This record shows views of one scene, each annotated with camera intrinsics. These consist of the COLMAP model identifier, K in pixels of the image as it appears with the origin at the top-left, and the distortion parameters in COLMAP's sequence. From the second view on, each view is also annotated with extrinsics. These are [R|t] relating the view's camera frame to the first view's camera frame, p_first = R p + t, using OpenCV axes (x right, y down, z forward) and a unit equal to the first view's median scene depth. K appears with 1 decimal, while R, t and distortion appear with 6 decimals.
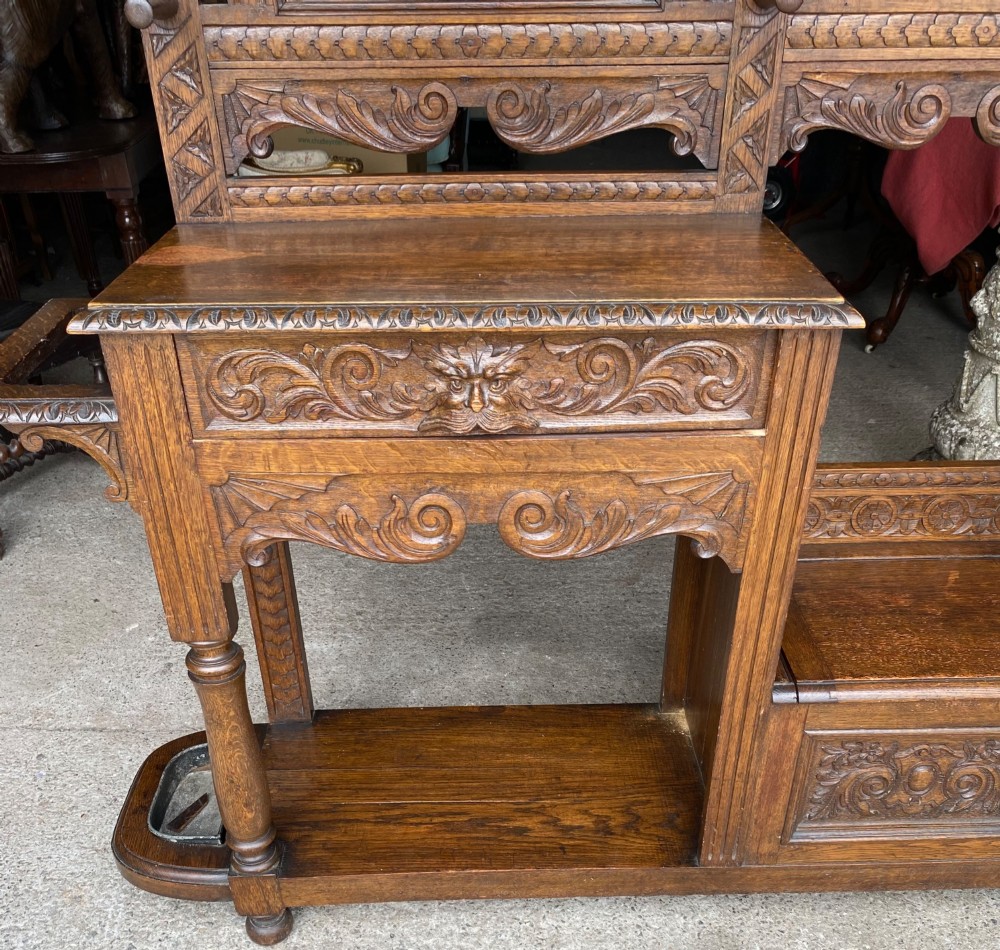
lens RADIAL K [[1001.2, 0, 511.6], [0, 1001.2, 642.2], [0, 0, 1]] dist [0.006736, 0.000000]
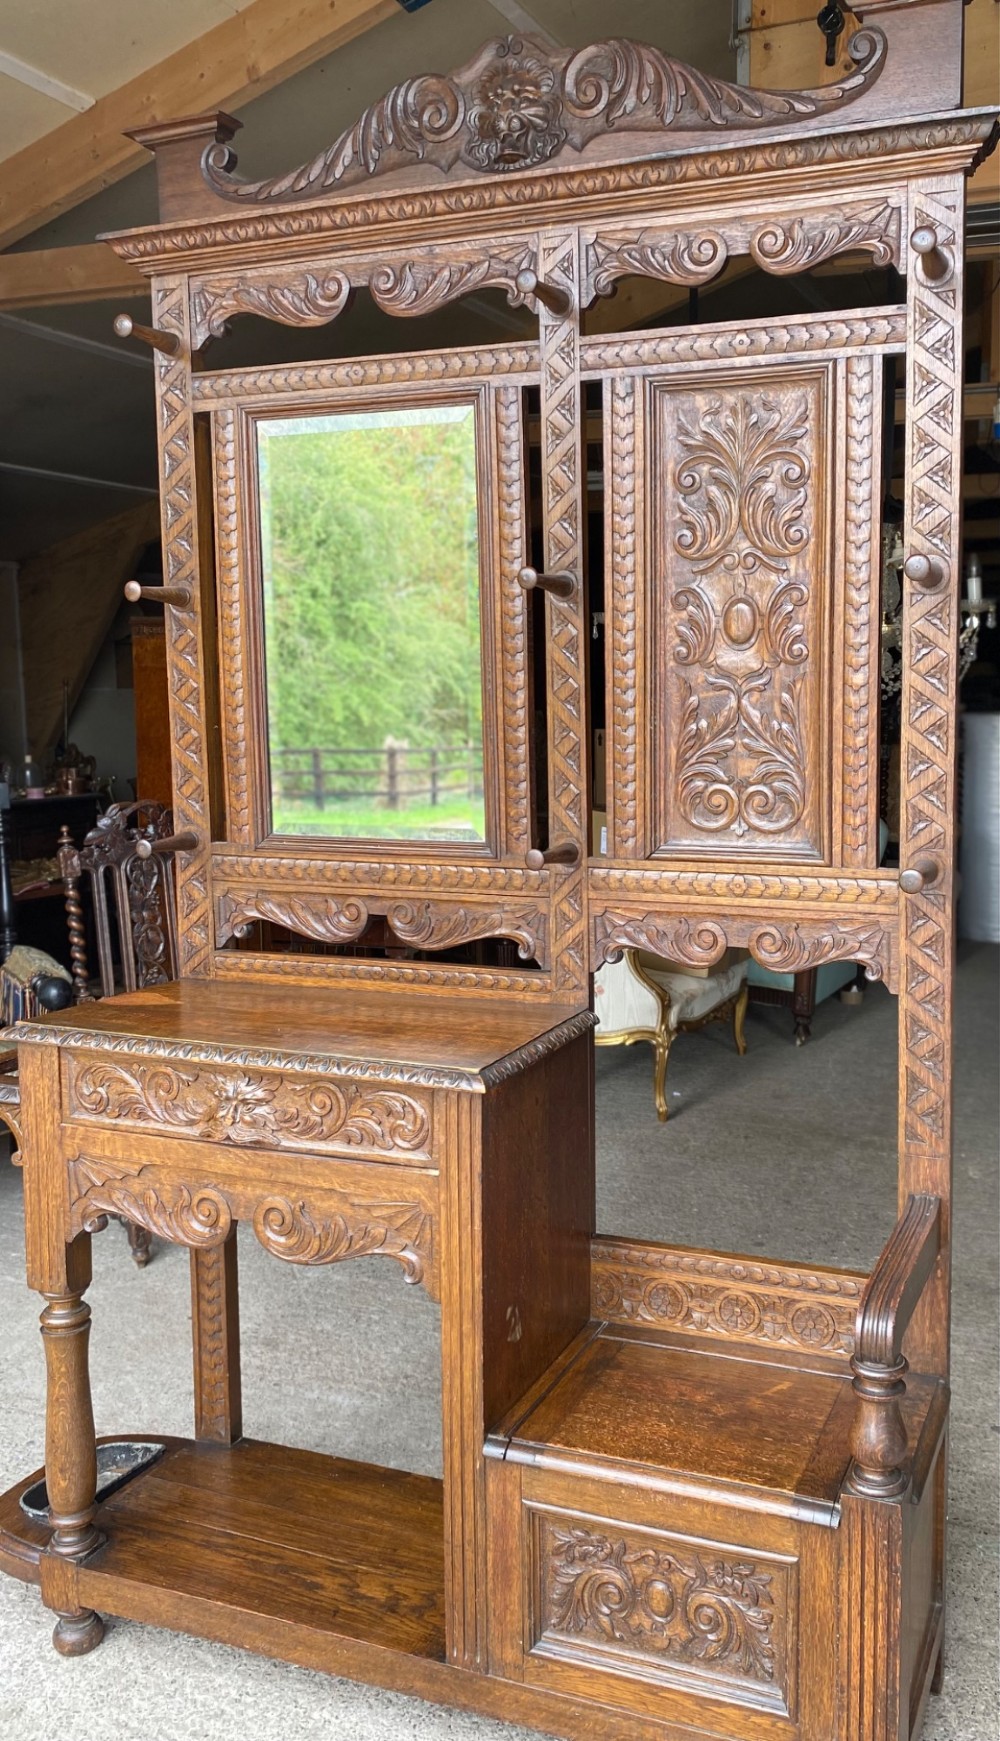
lens RADIAL K [[1386.5, 0, 654.0], [0, 1386.5, 829.9], [0, 0, 1]] dist [0.055584, -0.095451]
pose [[0.931833, 0.040520, -0.360619, 0.980735], [-0.212966, 0.865686, -0.453027, 0.126320], [0.293826, 0.498945, 0.815304, -0.456117]]
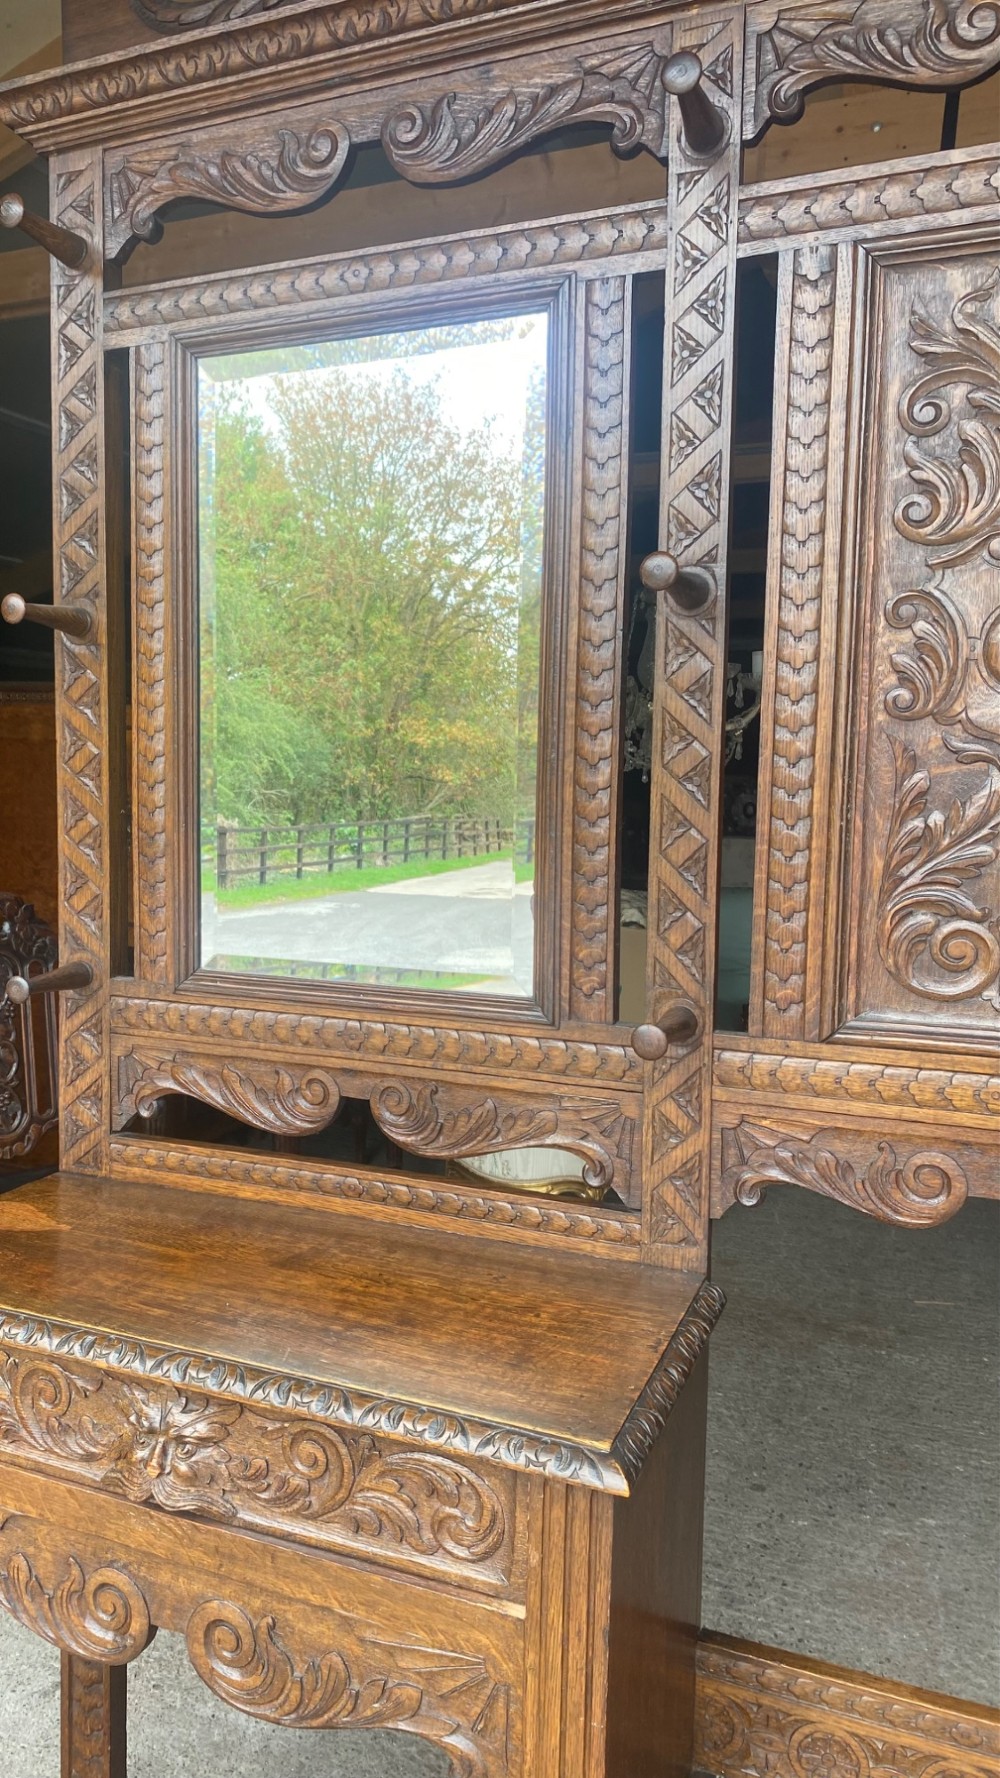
lens RADIAL K [[1350.2, 0, 330.2], [0, 1350.2, 880.6], [0, 0, 1]] dist [0.027696, -0.038664]
pose [[0.890931, 0.053350, -0.450995, 0.472707], [-0.277015, 0.850773, -0.446596, -0.166538], [0.359868, 0.522818, 0.772759, -0.018926]]
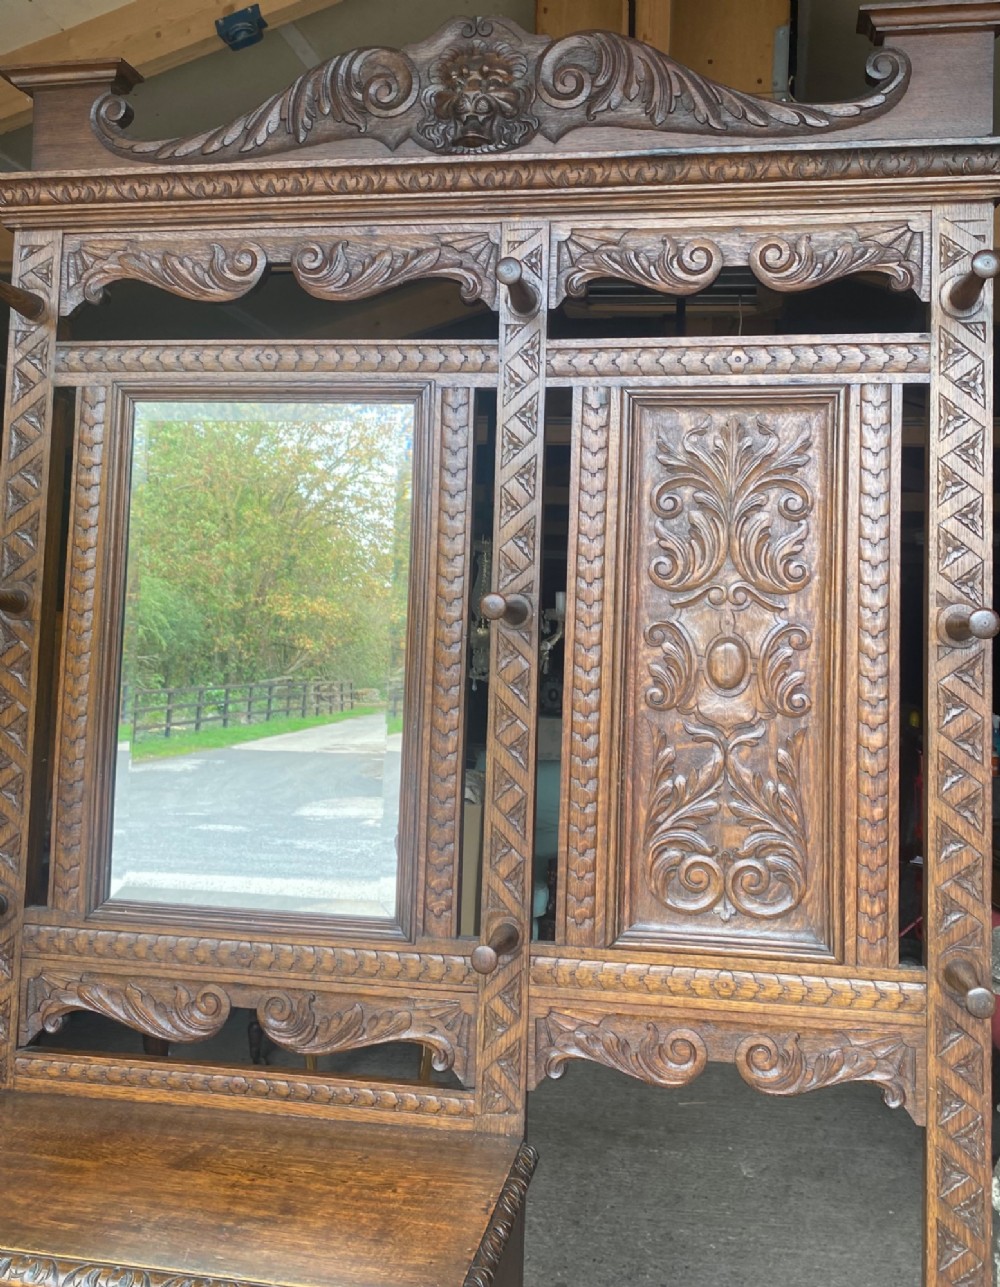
lens RADIAL K [[1130.2, 0, 549.8], [0, 1130.2, 570.8], [0, 0, 1]] dist [0.080874, -0.135387]
pose [[0.984228, 0.026582, -0.174896, 0.484958], [-0.131342, 0.772103, -0.621776, -0.187771], [0.118510, 0.634941, 0.763417, -0.174121]]
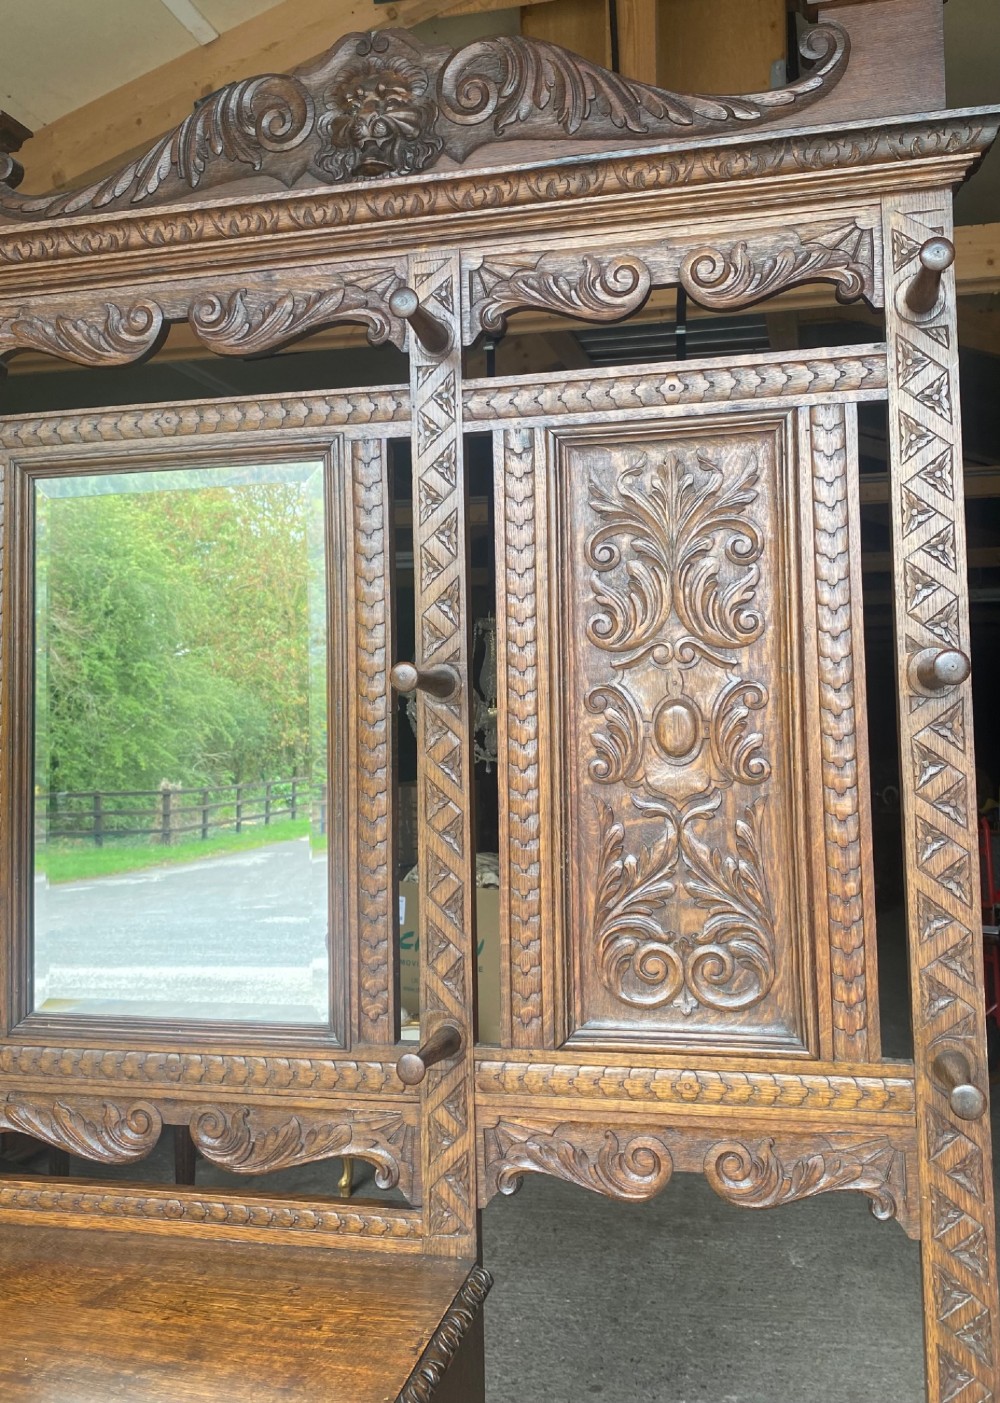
lens RADIAL K [[1125.3, 0, 547.9], [0, 1125.3, 662.1], [0, 0, 1]] dist [0.067514, -0.105458]
pose [[0.972981, -0.022643, -0.229774, 0.589357], [-0.125264, 0.784216, -0.607713, -0.265954], [0.193953, 0.620075, 0.760190, -0.050468]]
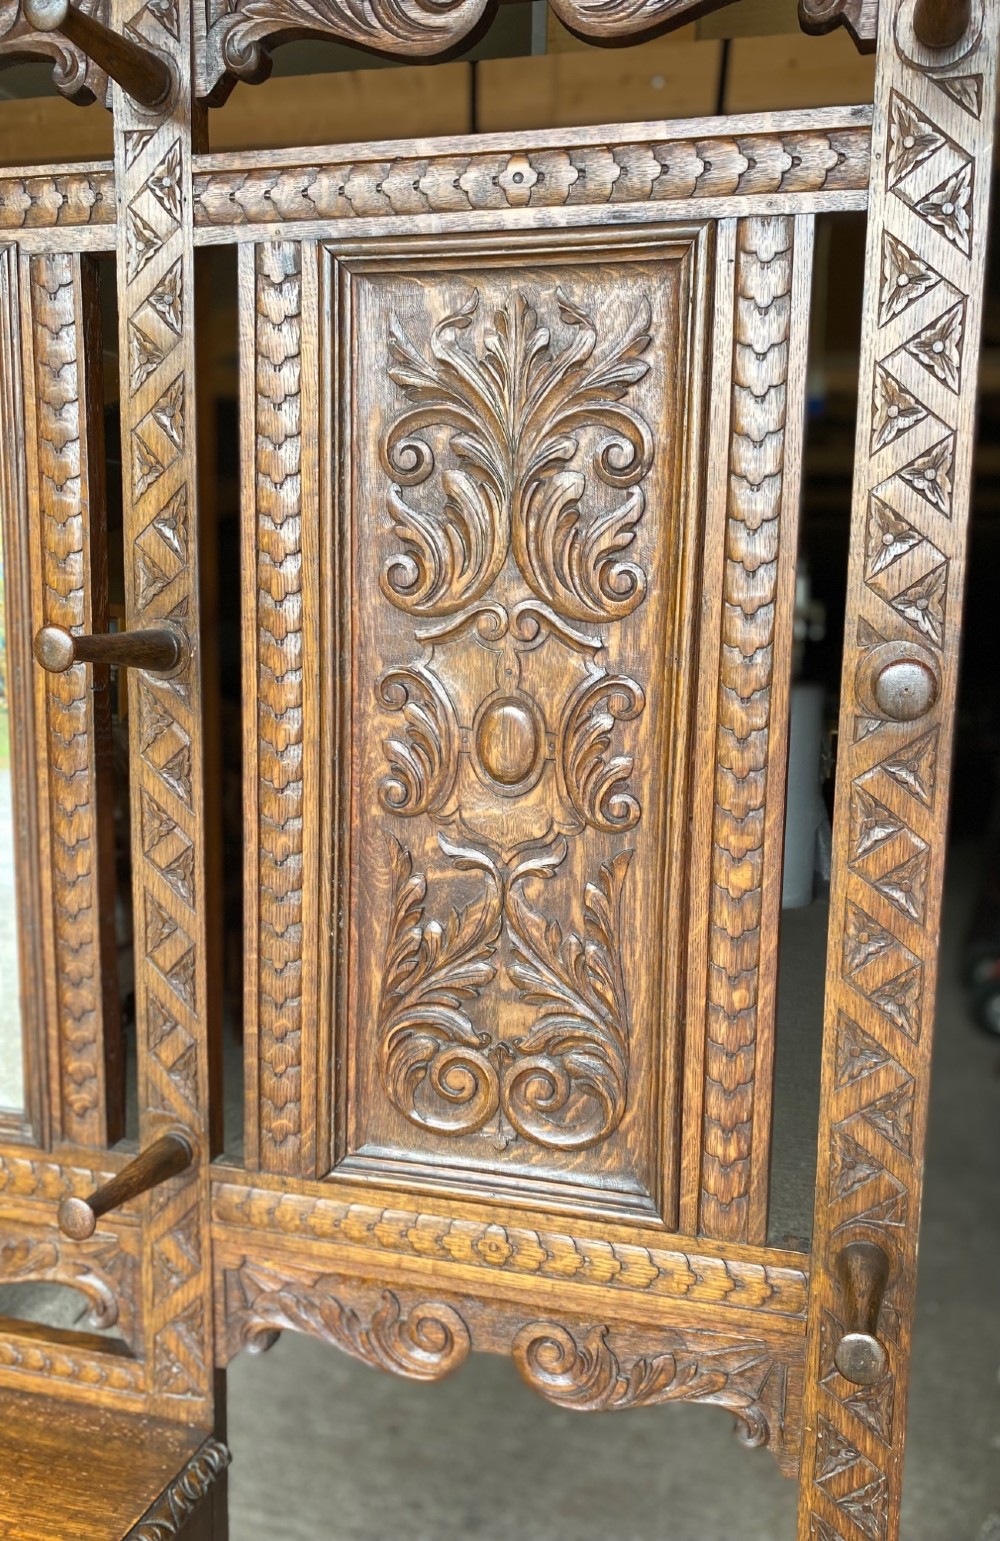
lens RADIAL K [[1163.7, 0, 581.6], [0, 1163.7, 767.0], [0, 0, 1]] dist [0.032474, -0.048470]
pose [[0.963983, 0.068971, -0.256865, 0.691289], [-0.182097, 0.875077, -0.448421, -0.547945], [0.193848, 0.479045, 0.856119, 0.220751]]
